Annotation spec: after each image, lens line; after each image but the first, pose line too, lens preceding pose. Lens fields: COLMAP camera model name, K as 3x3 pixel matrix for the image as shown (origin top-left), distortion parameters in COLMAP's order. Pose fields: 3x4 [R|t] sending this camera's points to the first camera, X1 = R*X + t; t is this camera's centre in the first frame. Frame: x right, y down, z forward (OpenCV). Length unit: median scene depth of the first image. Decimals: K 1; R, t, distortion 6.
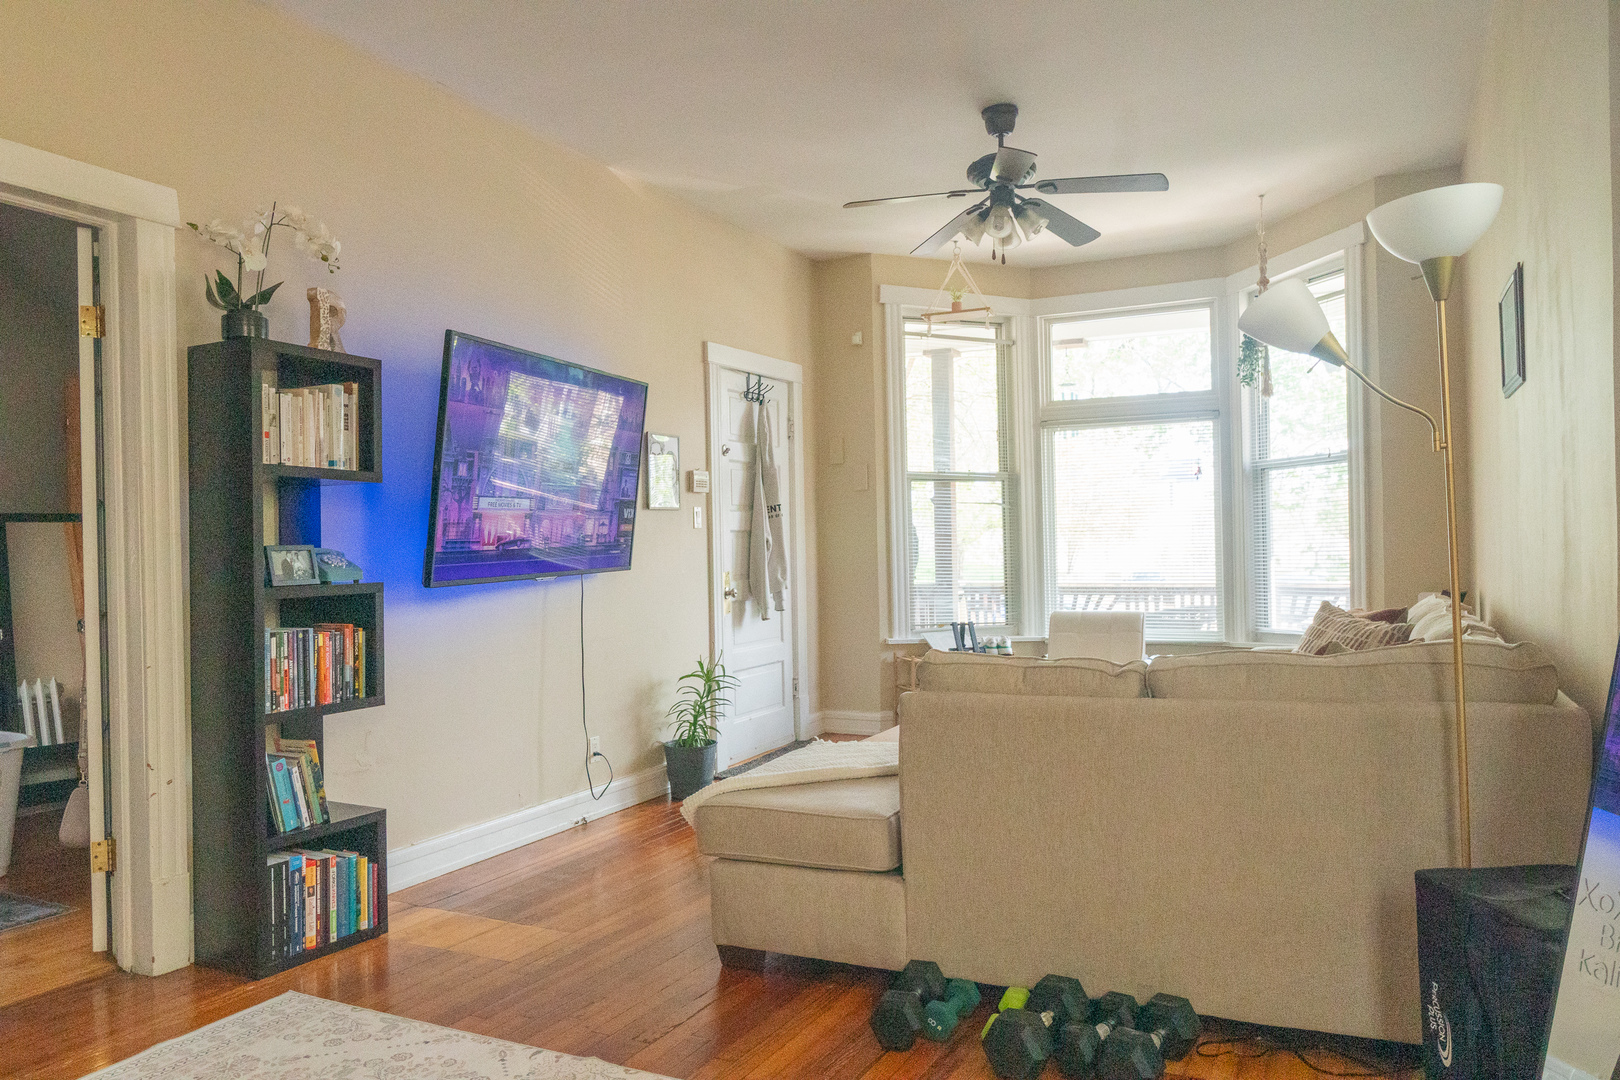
lens RADIAL K [[1135.4, 0, 807.0], [0, 1135.4, 537.3], [0, 0, 1]] dist [-0.005966, -0.003265]
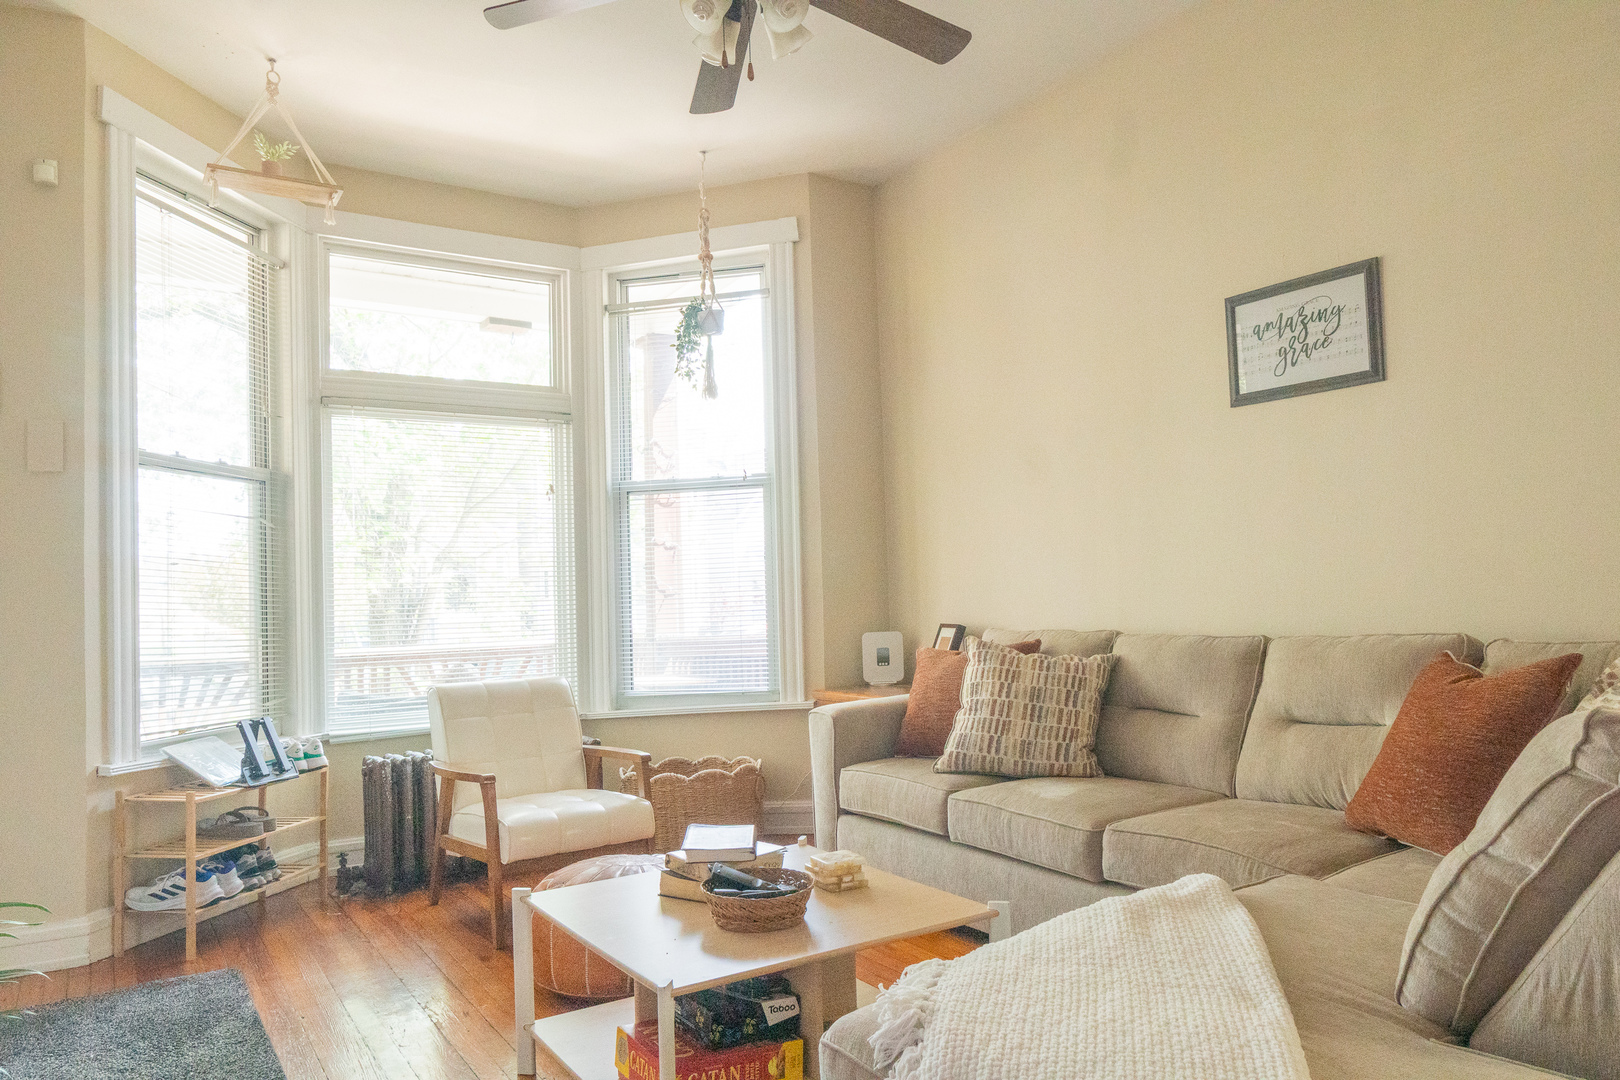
lens RADIAL K [[1135.4, 0, 806.5], [0, 1135.4, 546.2], [0, 0, 1]] dist [-0.005966, -0.003265]
pose [[0.494453, 0.041248, 0.868225, -0.218978], [0.014425, 0.998346, -0.055645, 0.023004], [-0.869085, 0.040038, 0.493041, 0.468288]]
